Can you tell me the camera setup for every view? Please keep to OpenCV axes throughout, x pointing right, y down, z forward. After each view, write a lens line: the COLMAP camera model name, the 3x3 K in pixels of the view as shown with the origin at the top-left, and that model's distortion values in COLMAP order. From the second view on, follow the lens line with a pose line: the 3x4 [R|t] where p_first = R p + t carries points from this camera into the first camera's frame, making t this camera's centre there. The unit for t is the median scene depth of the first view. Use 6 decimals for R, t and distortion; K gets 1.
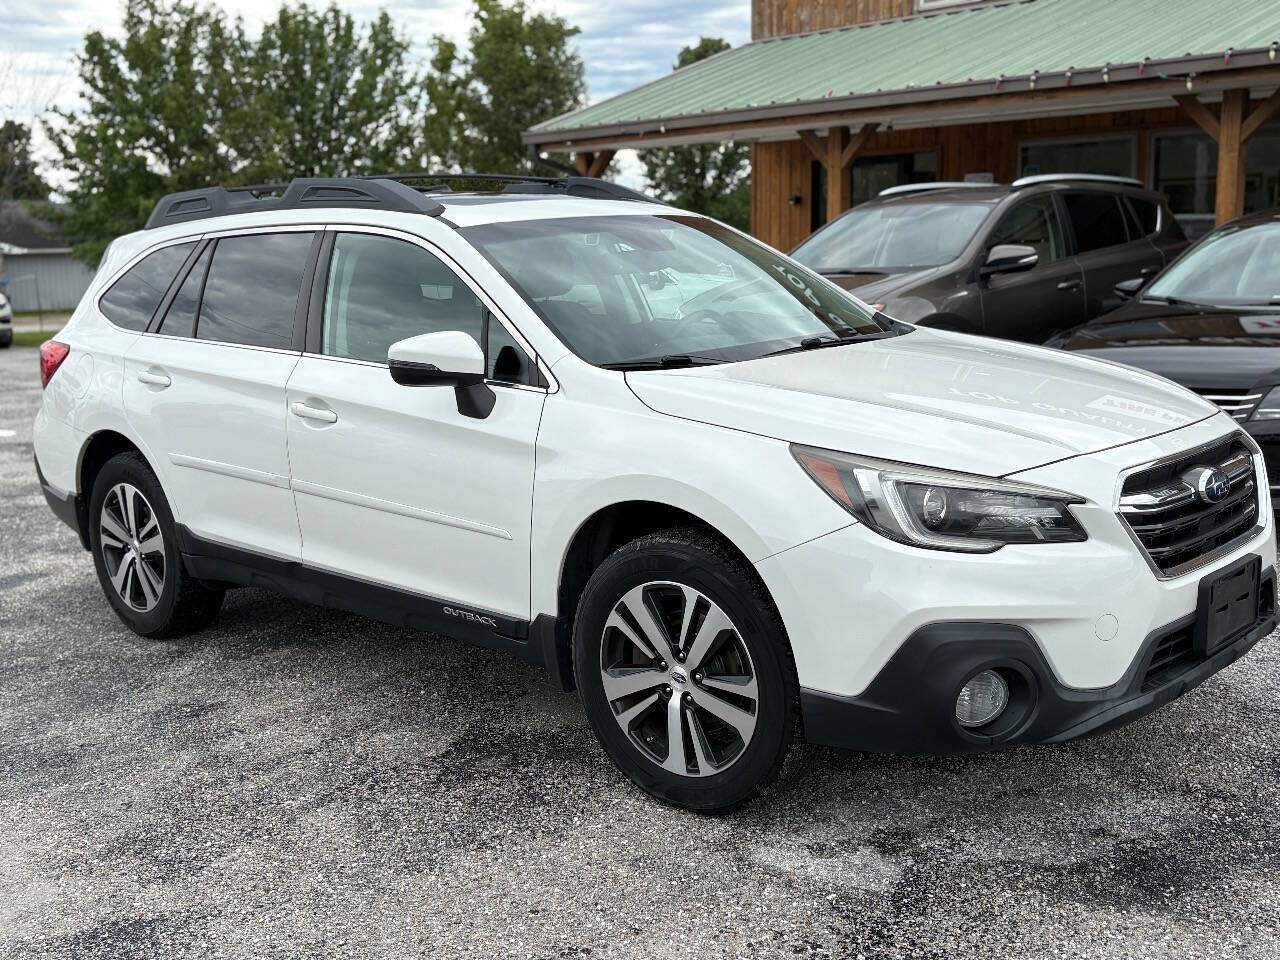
lens RADIAL K [[1382.5, 0, 635.6], [0, 1382.5, 467.2], [0, 0, 1]] dist [0.049979, 0.000000]
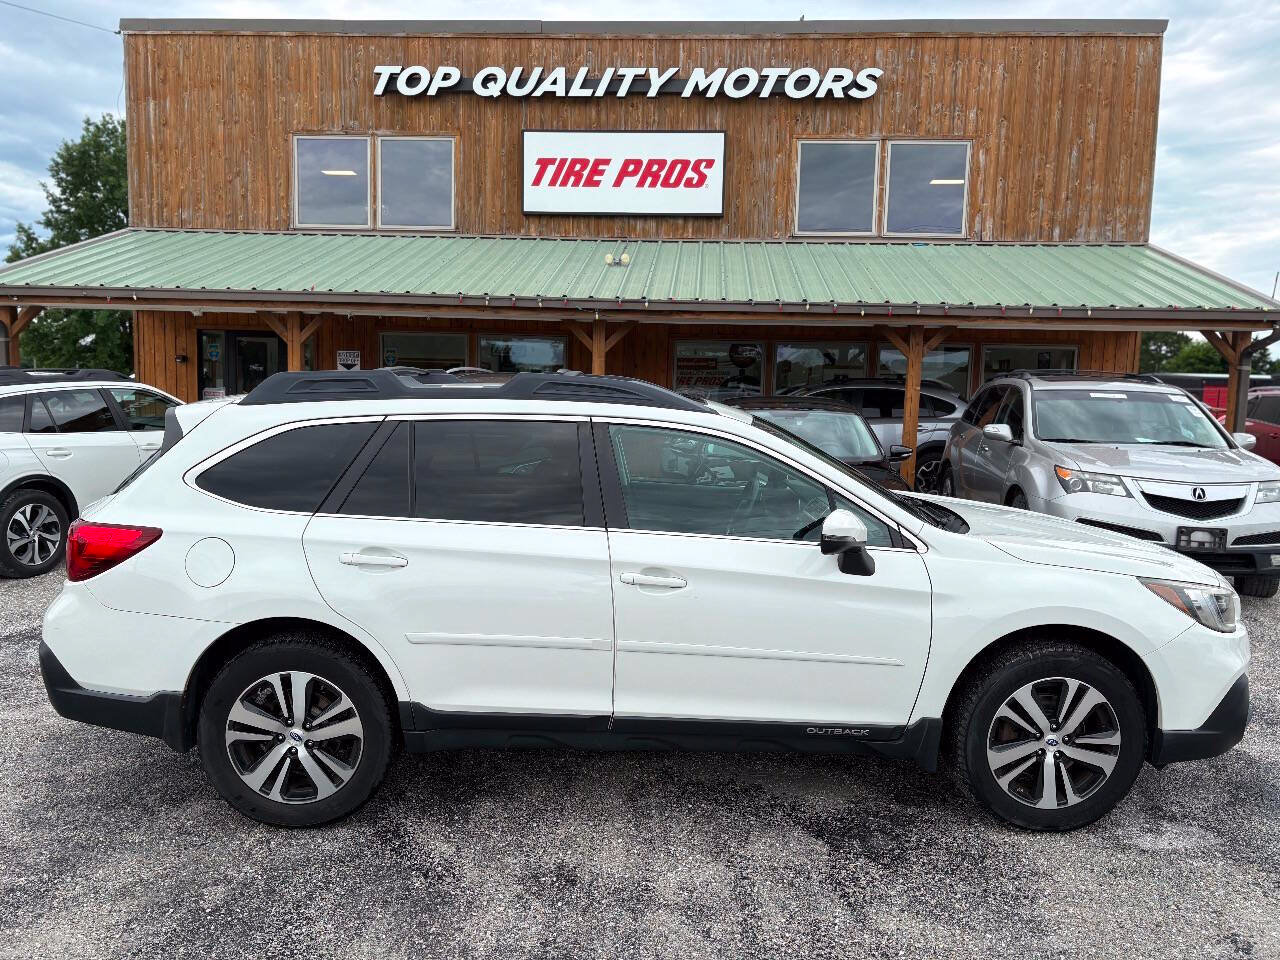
lens RADIAL K [[962.9, 0, 633.7], [0, 962.9, 477.3], [0, 0, 1]] dist [0.023607, -0.027038]
pose [[0.733029, -0.024397, 0.679760, -0.821043], [0.071619, 0.996570, -0.041464, -0.097685], [-0.676416, 0.079078, 0.732262, 0.439815]]
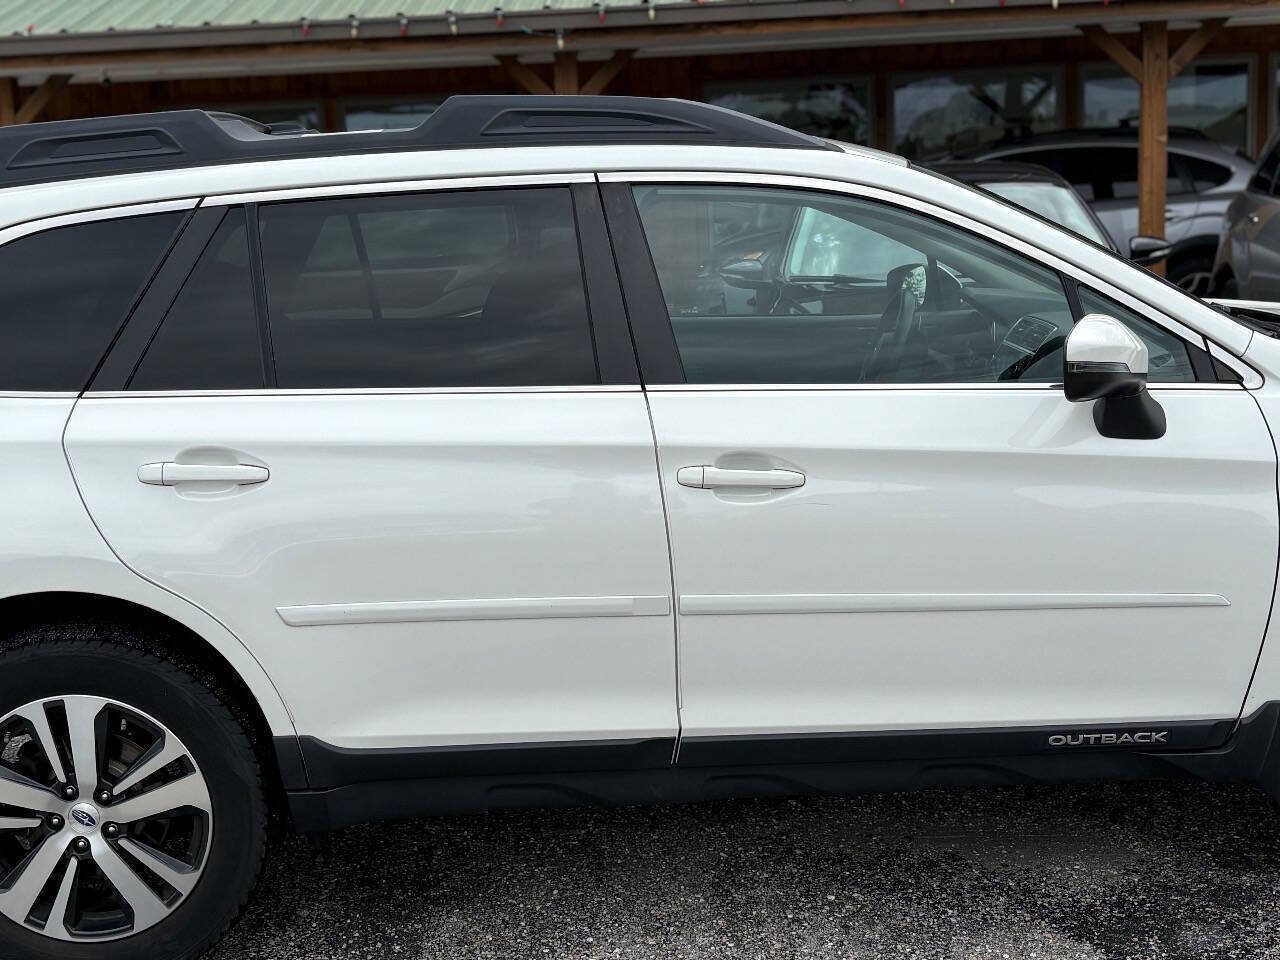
lens RADIAL K [[1725.9, 0, 629.8], [0, 1725.9, 480.6], [0, 0, 1]] dist [0.047942, 0.000000]
pose [[0.730622, -0.120103, 0.672137, -0.805350], [0.139914, 0.989853, 0.024786, -0.066245], [-0.668293, 0.075932, 0.740012, 0.502313]]
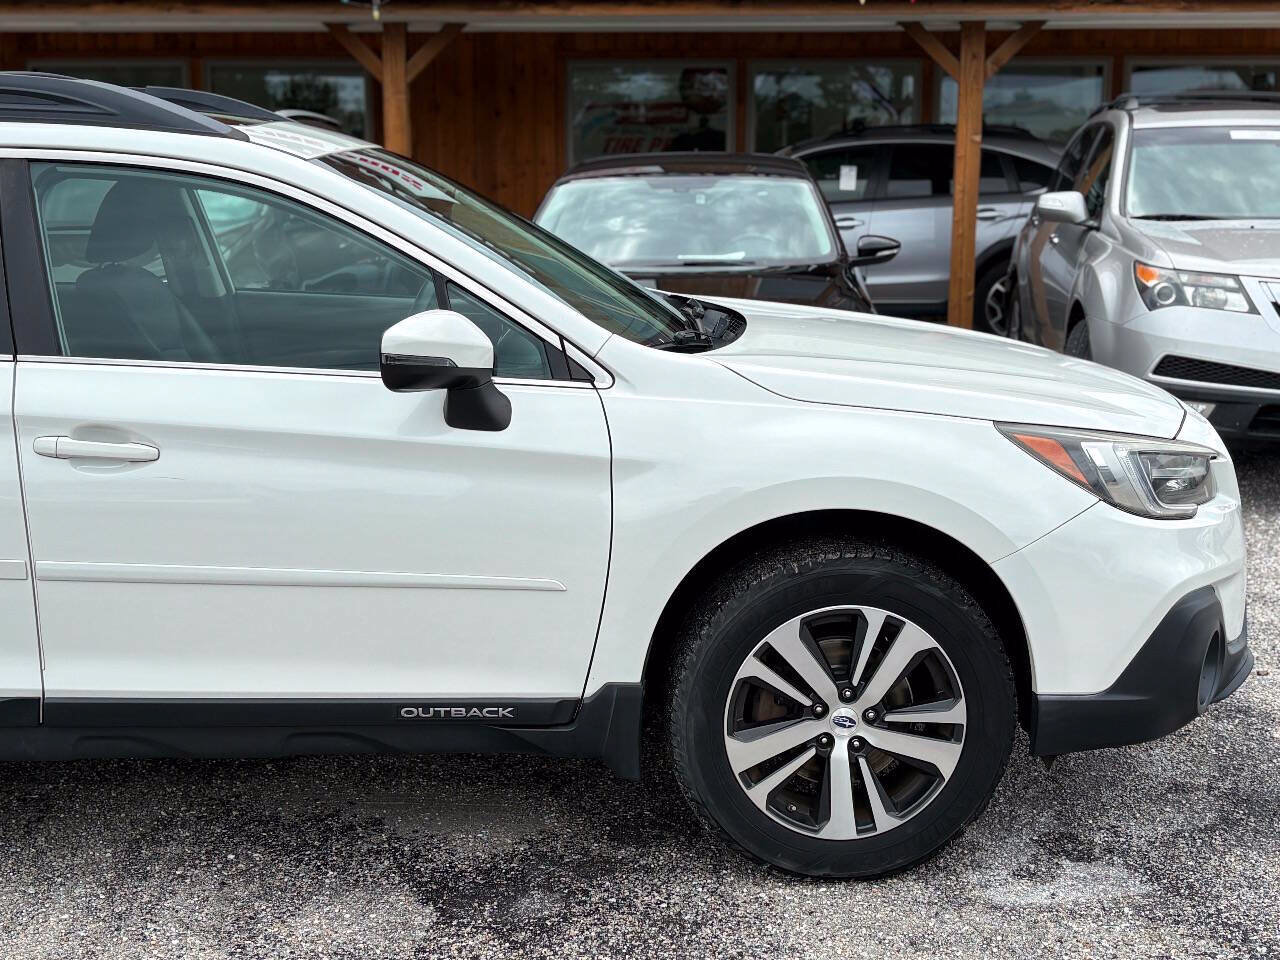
lens RADIAL K [[1725.9, 0, 641.7], [0, 1725.9, 485.3], [0, 0, 1]] dist [0.047942, 0.000000]
pose [[0.725317, -0.100633, 0.681020, -0.615172], [0.095867, 0.994384, 0.044835, -0.036800], [-0.681707, 0.032768, 0.730891, 0.275757]]
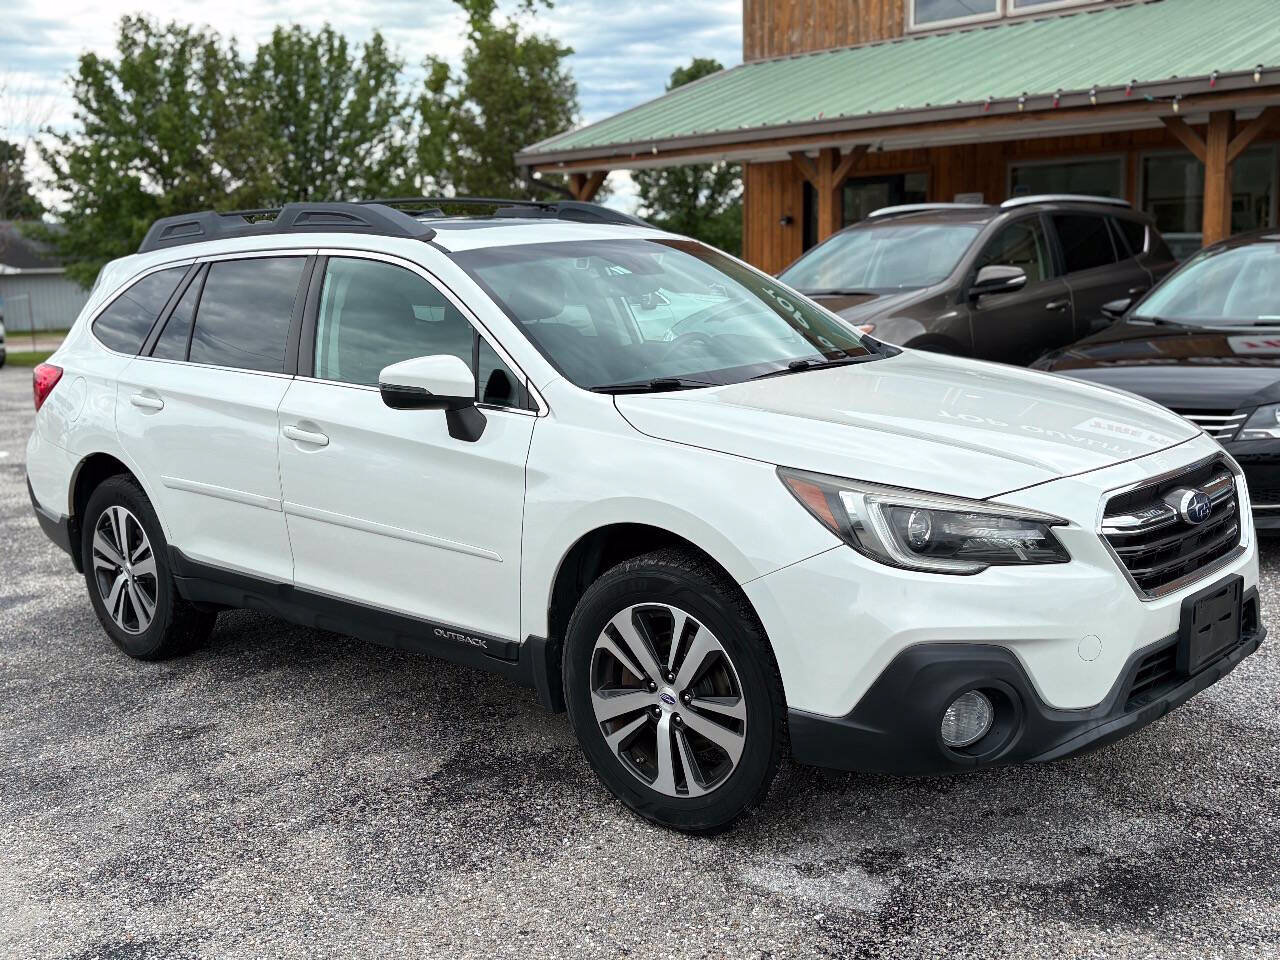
lens RADIAL K [[1382.5, 0, 637.2], [0, 1382.5, 468.1], [0, 0, 1]] dist [0.049979, 0.000000]
pose [[0.999983, -0.002371, 0.005293, 0.003329], [0.002437, 0.999918, -0.012546, -0.002611], [-0.005263, 0.012559, 0.999907, -0.007944]]
